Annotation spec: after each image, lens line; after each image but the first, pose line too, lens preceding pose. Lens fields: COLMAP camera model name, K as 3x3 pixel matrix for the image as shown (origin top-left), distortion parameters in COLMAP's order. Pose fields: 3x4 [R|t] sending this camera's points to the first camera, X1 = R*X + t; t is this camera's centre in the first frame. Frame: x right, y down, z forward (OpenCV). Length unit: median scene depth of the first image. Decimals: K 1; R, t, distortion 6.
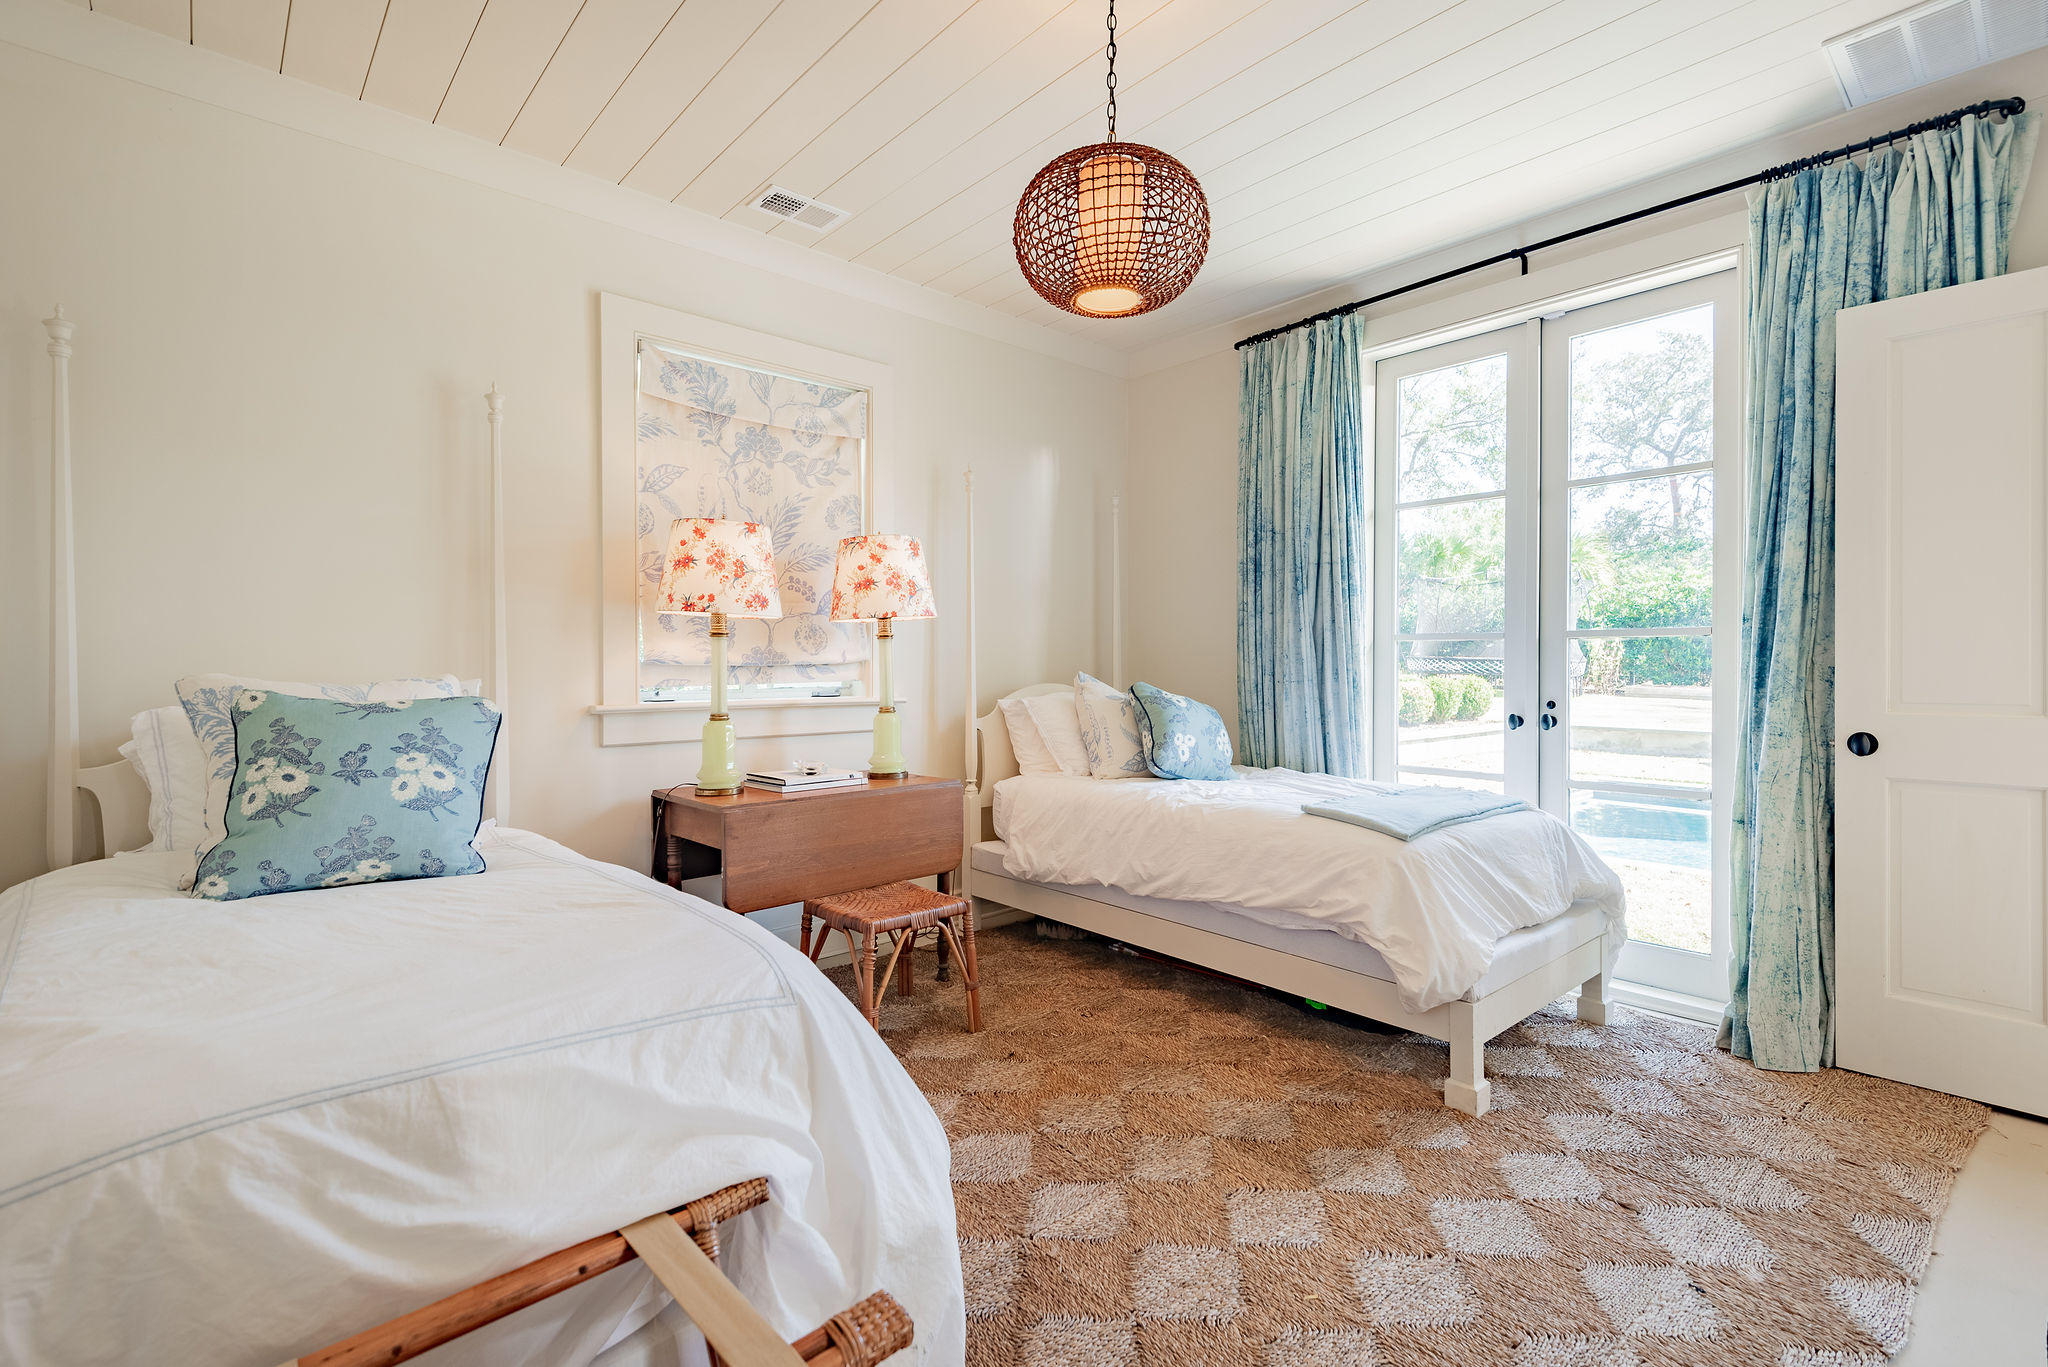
lens RADIAL K [[917.6, 0, 1024.0], [0, 917.6, 683.5], [0, 0, 1]] dist [-0.000321, 0.000004]
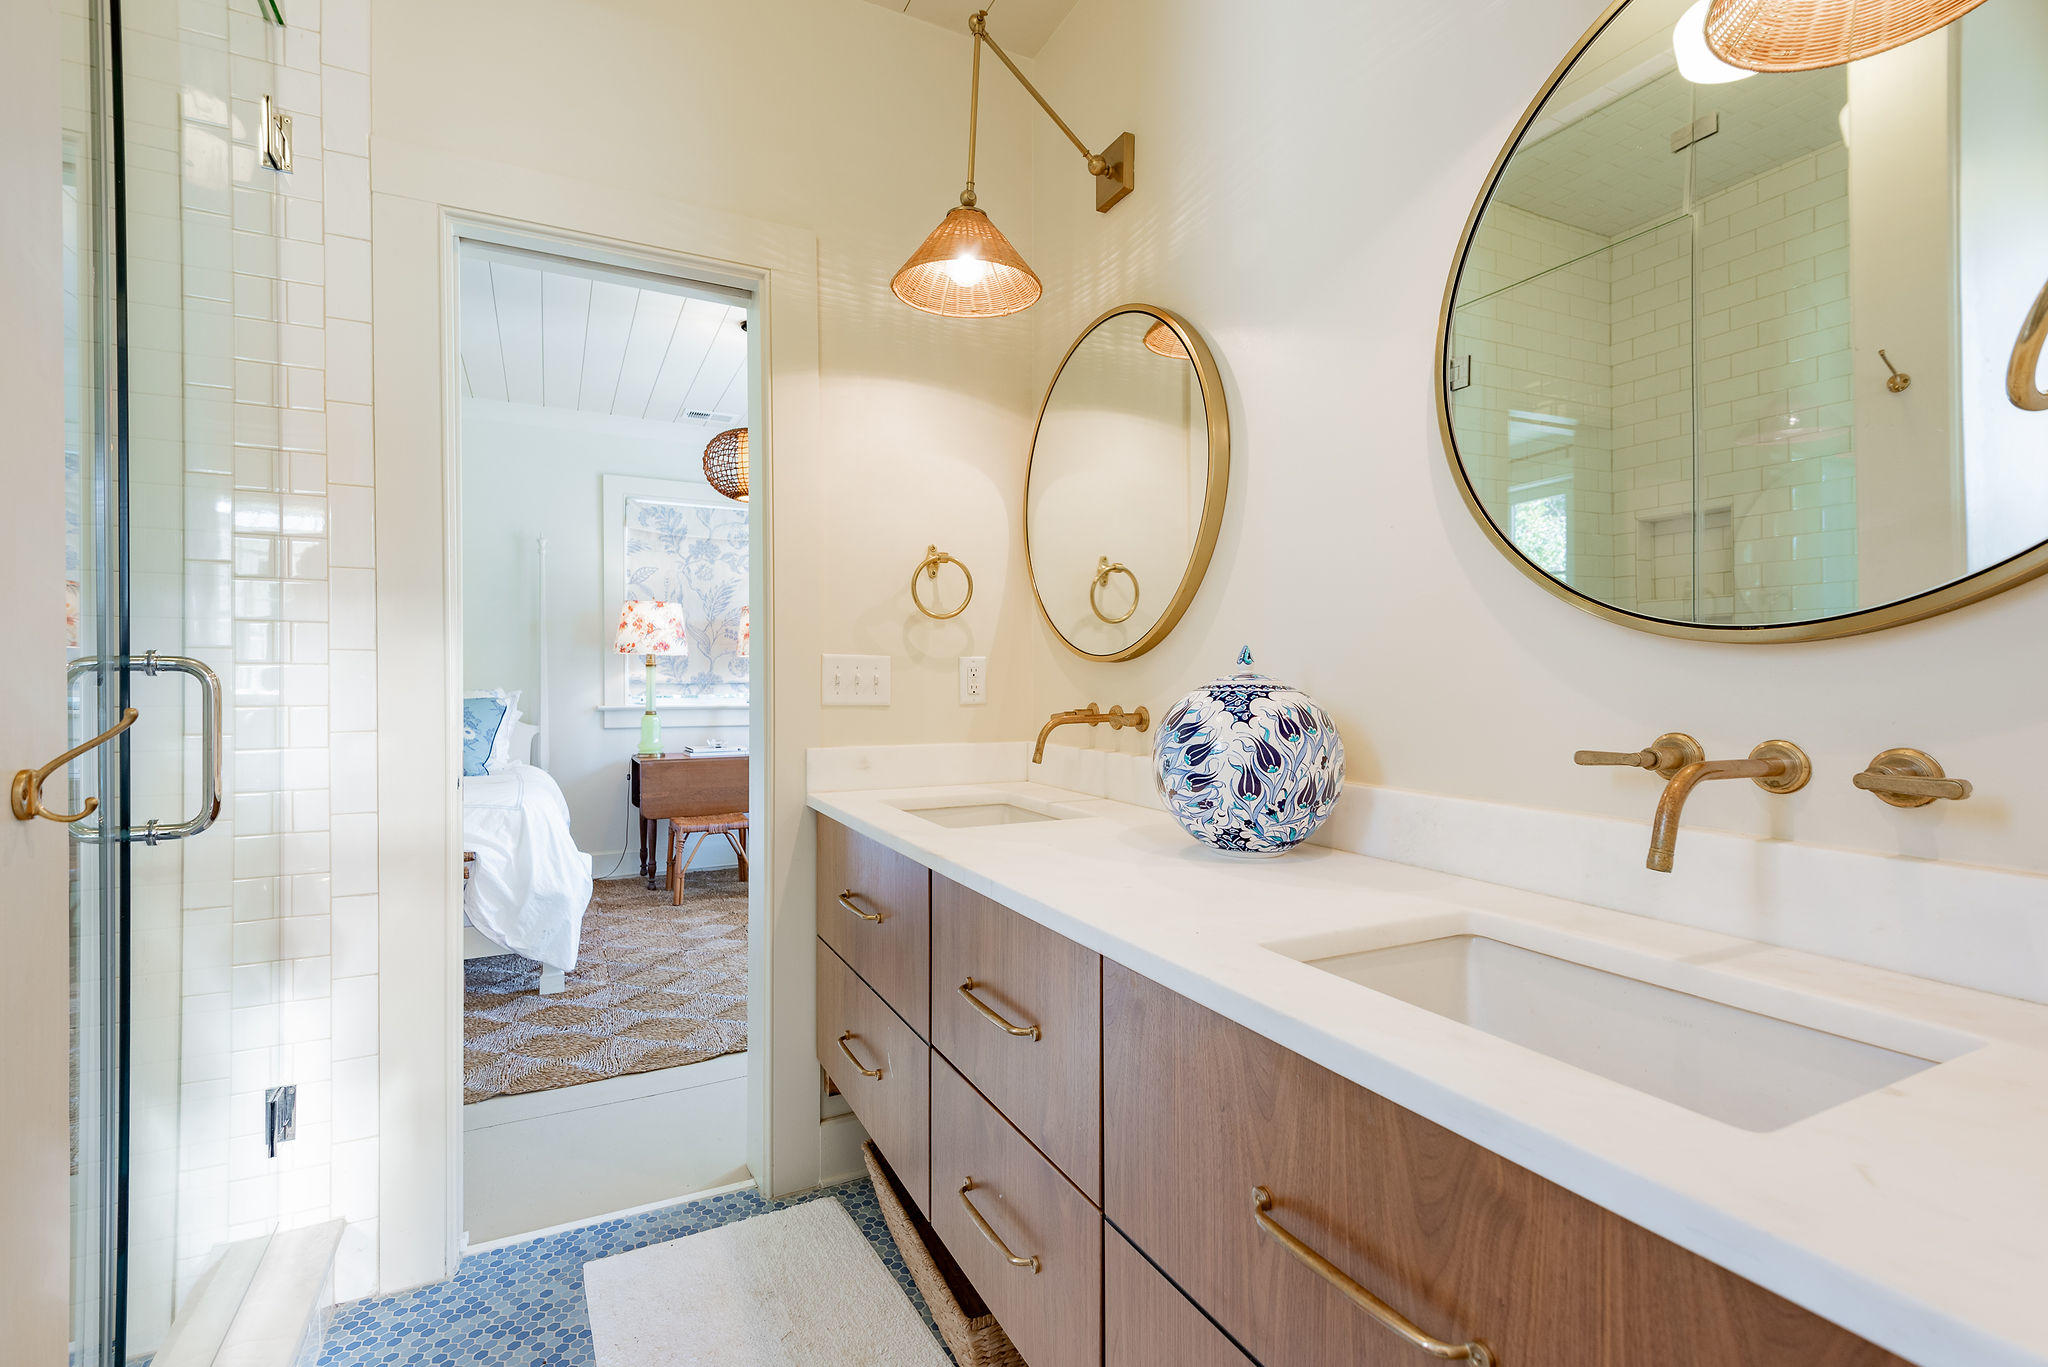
lens RADIAL K [[917.6, 0, 1024.0], [0, 917.6, 683.5], [0, 0, 1]] dist [-0.000321, 0.000004]
pose [[0.961621, -0.006293, -0.274310, 0.797680], [-0.003277, 0.999402, -0.034414, 0.039044], [0.274362, 0.033992, 0.961025, -0.473354]]
